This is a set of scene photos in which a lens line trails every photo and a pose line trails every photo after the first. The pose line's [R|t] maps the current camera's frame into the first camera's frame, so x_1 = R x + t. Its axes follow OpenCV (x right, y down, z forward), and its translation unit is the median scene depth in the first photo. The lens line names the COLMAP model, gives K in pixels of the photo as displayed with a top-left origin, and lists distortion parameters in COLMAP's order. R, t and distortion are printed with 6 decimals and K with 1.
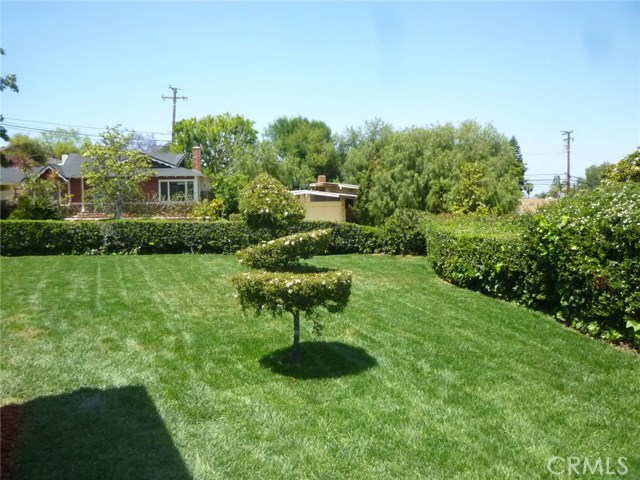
lens RADIAL K [[566.1, 0, 308.6], [0, 566.1, 236.8], [0, 0, 1]] dist [-0.038040, 0.014904]
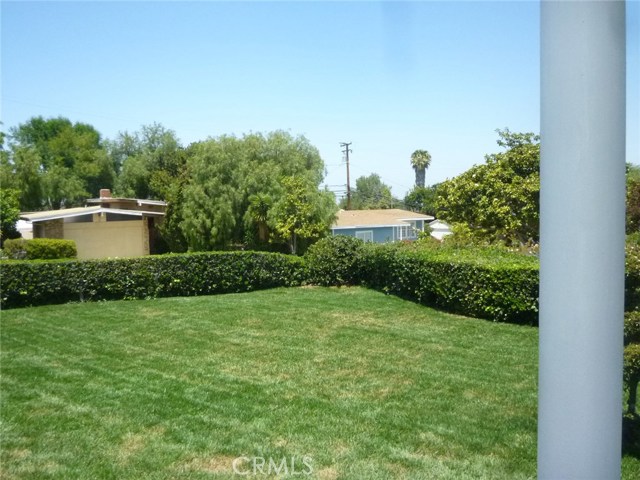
lens RADIAL K [[621.9, 0, 317.1], [0, 621.9, 237.4], [0, 0, 1]] dist [-0.033266, 0.000000]
pose [[0.903250, -0.035226, 0.427666, -0.114624], [0.045177, 0.998893, -0.013139, -0.013414], [-0.426730, 0.031189, 0.903841, 0.045184]]
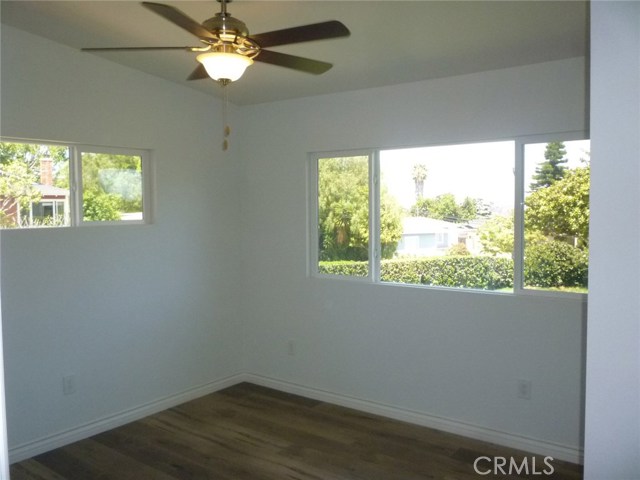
lens RADIAL K [[566.1, 0, 322.0], [0, 566.1, 242.0], [0, 0, 1]] dist [-0.038040, 0.014904]
pose [[0.877691, -0.025586, 0.478544, -0.273822], [0.034304, 0.999366, -0.009484, -0.021239], [-0.477998, 0.024740, 0.878013, 0.126038]]
